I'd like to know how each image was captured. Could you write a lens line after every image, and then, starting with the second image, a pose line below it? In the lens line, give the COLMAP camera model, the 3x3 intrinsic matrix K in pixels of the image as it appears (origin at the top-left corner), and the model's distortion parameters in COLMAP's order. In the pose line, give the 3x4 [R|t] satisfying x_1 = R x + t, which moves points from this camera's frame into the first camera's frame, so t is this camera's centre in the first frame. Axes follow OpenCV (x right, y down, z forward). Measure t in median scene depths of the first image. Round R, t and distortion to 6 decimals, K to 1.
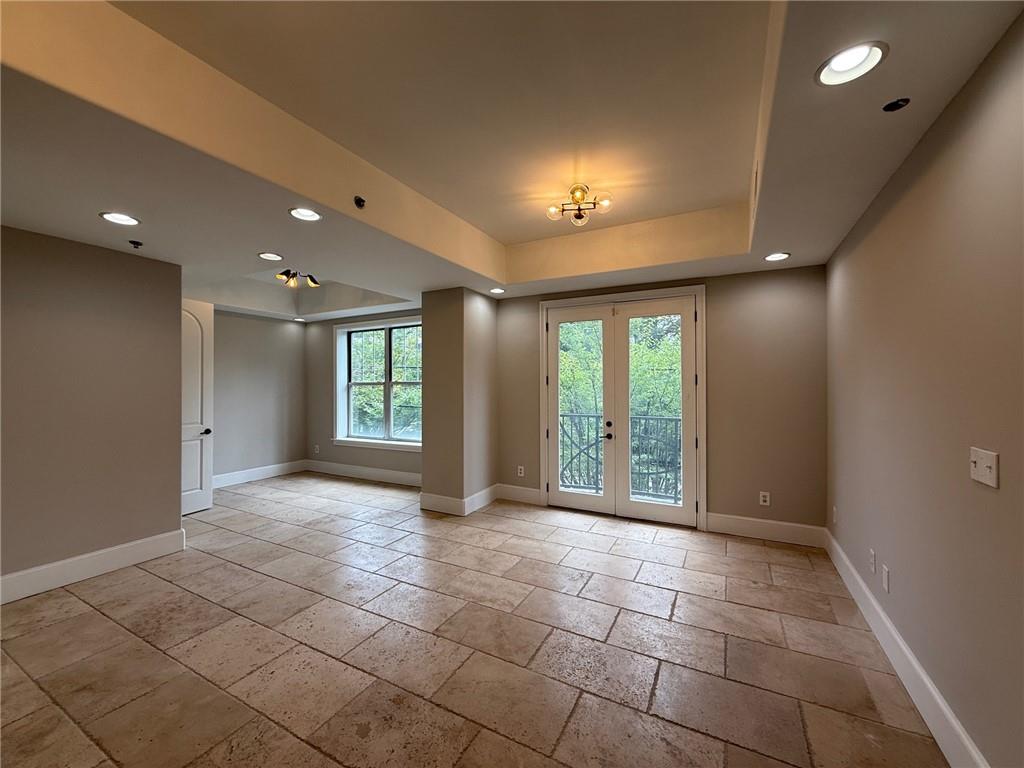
lens RADIAL K [[407.7, 0, 509.1], [0, 407.7, 384.7], [0, 0, 1]] dist [0.002843, -0.000295]
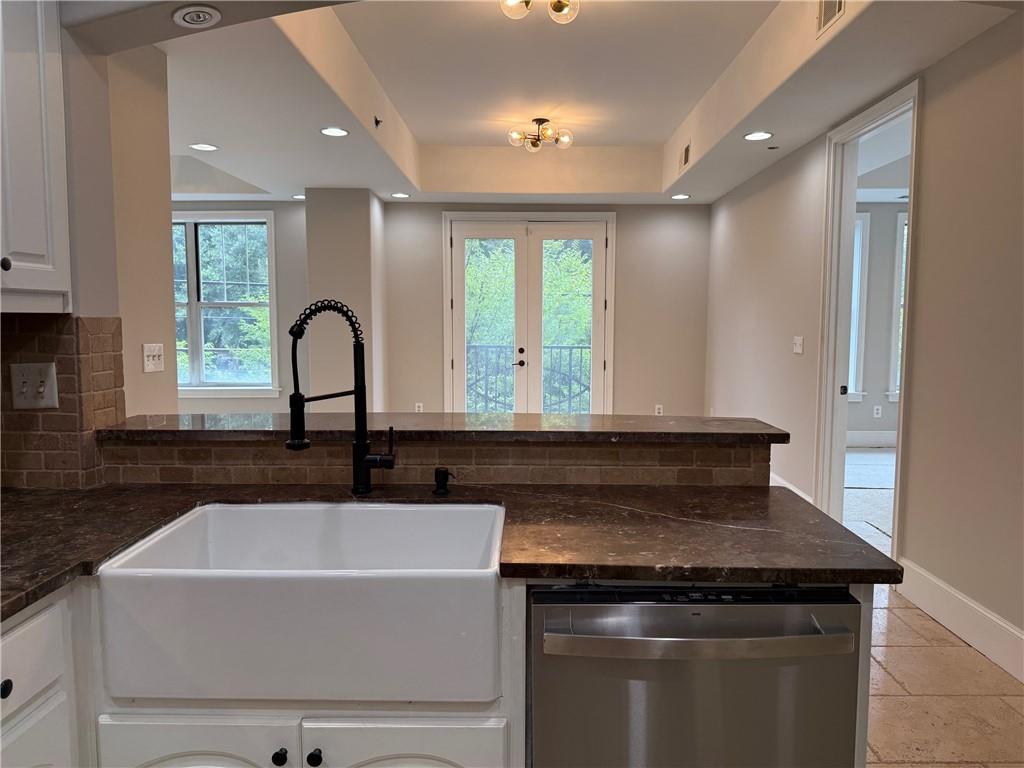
lens RADIAL K [[715.4, 0, 508.9], [0, 715.4, 385.5], [0, 0, 1]] dist [0.073466, -0.089624]
pose [[0.891689, -0.037281, 0.451110, -0.523094], [-0.005972, 0.995547, 0.094079, 0.019838], [-0.452609, -0.086583, 0.887496, -0.463920]]
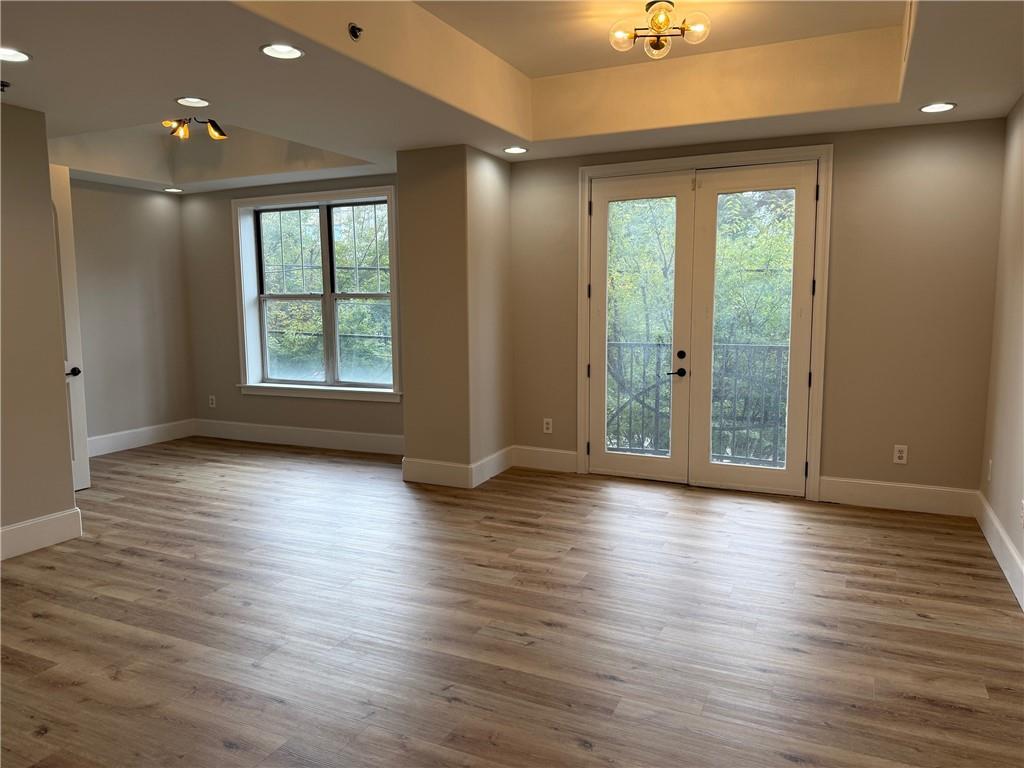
lens RADIAL K [[715.4, 0, 509.3], [0, 715.4, 385.0], [0, 0, 1]] dist [0.073466, -0.089624]
pose [[0.998971, -0.009939, 0.044246, -0.094237], [0.004539, 0.992701, 0.120513, 0.001228], [-0.045120, -0.120188, 0.991725, -0.178428]]
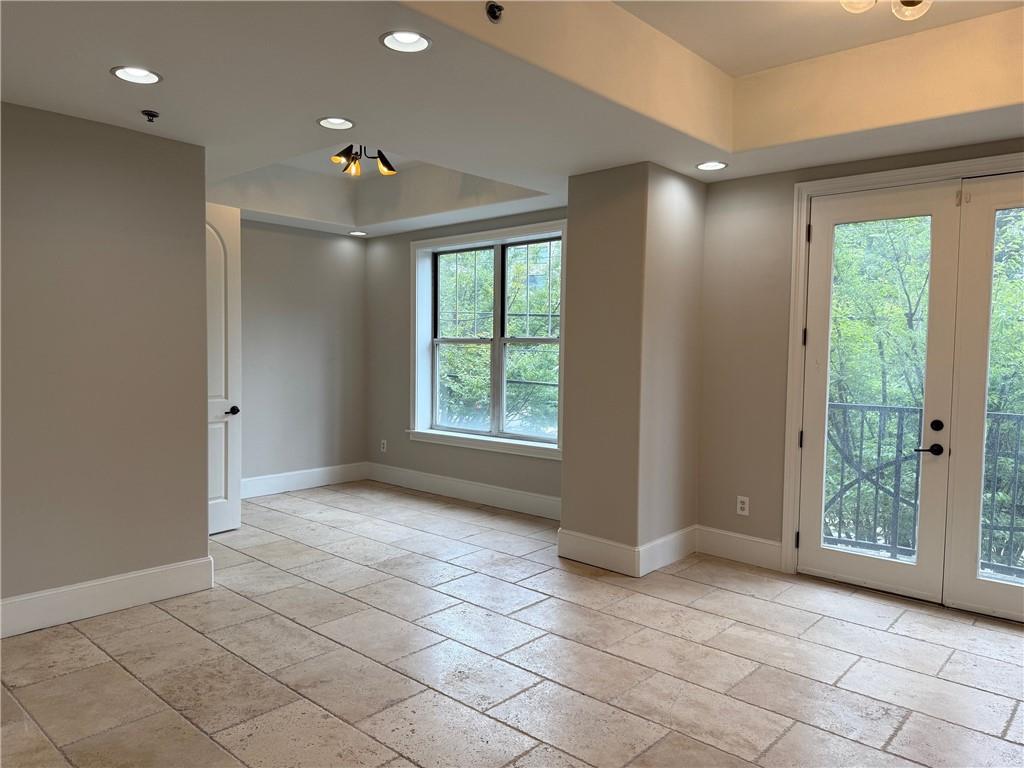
lens RADIAL K [[715.4, 0, 496.1], [0, 715.4, 388.6], [0, 0, 1]] dist [0.073466, -0.089624]
pose [[0.967724, 0.029202, -0.250316, -0.056682], [-0.014724, 0.998119, 0.059519, 0.006556], [0.251584, -0.053912, 0.966333, 0.005136]]
